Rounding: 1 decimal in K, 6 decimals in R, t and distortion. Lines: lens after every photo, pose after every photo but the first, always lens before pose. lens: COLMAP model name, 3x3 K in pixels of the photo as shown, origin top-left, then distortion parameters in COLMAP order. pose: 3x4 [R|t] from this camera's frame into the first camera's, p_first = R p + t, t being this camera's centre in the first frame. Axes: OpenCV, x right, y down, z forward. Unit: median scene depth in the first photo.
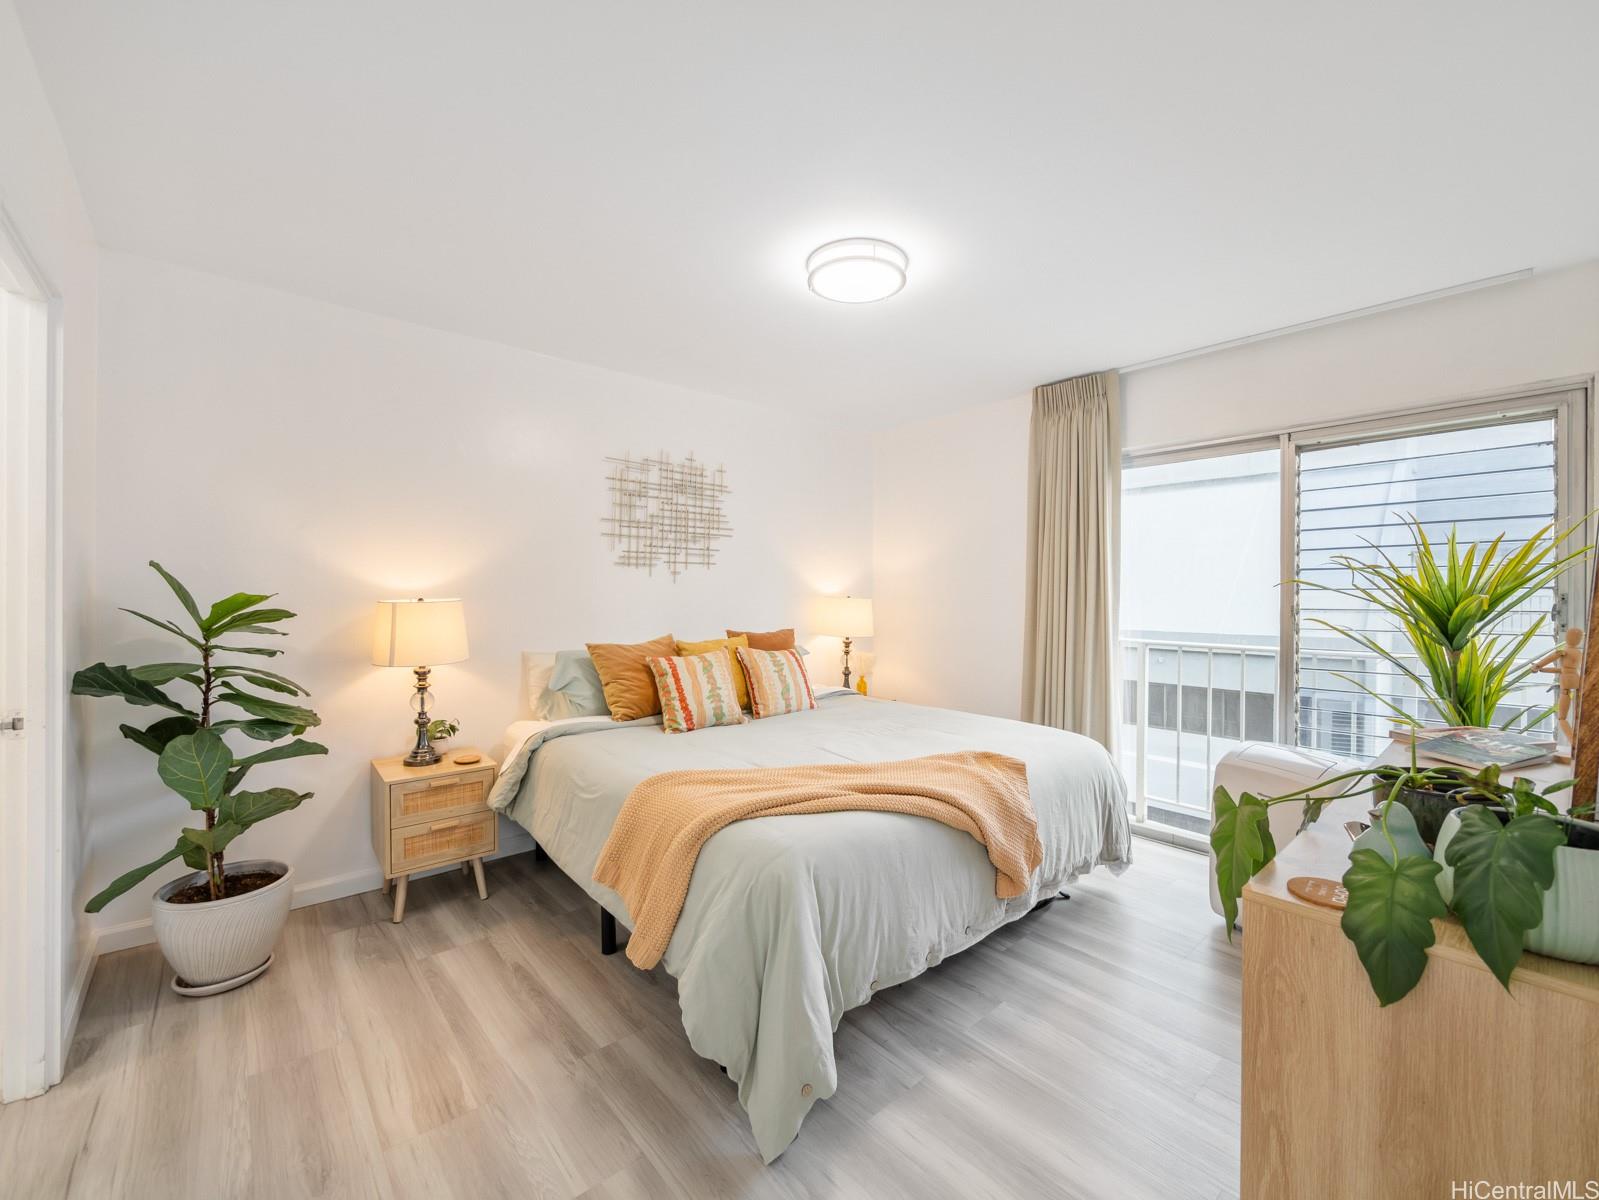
lens RADIAL K [[662.2, 0, 801.4], [0, 662.2, 595.7], [0, 0, 1]] dist [-0.006247, -0.000315]
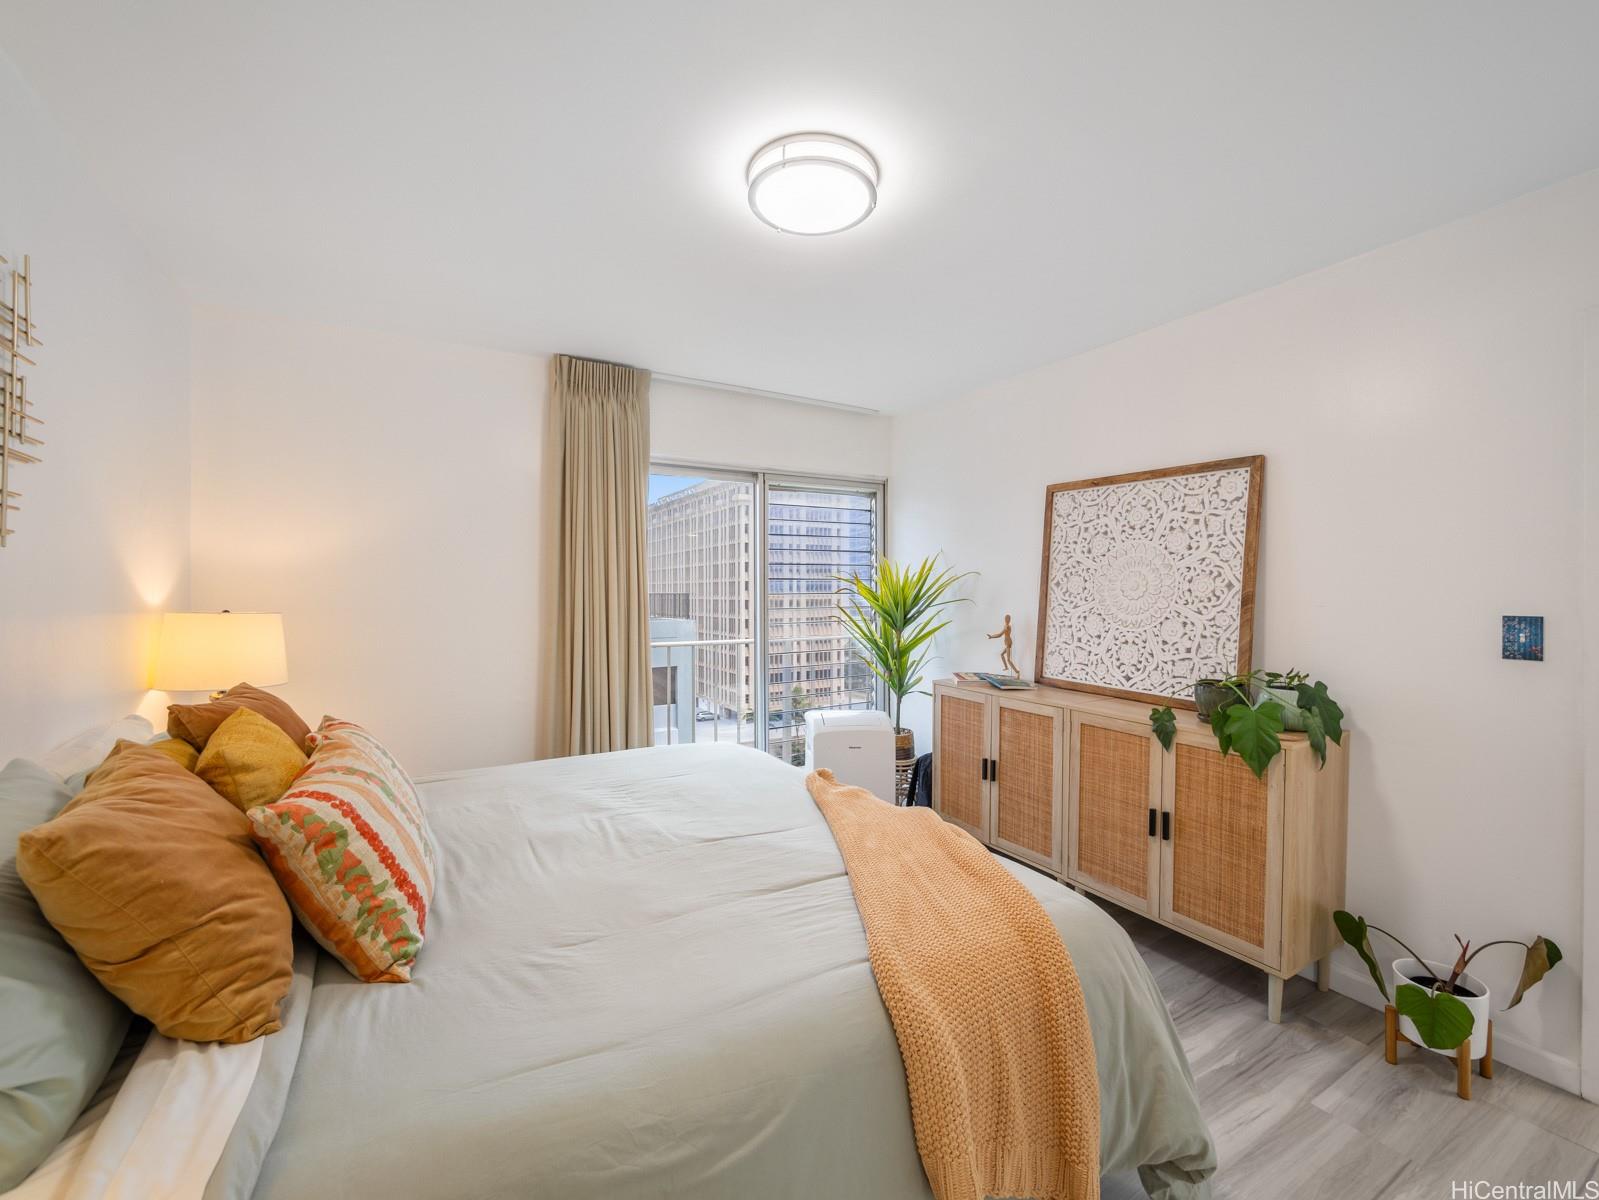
lens RADIAL K [[662.2, 0, 801.4], [0, 662.2, 595.7], [0, 0, 1]] dist [-0.006247, -0.000315]
pose [[0.206616, -0.008494, 0.978385, -0.503029], [0.004602, 0.999960, 0.007709, -0.017879], [-0.978411, 0.002910, 0.206647, 0.653901]]
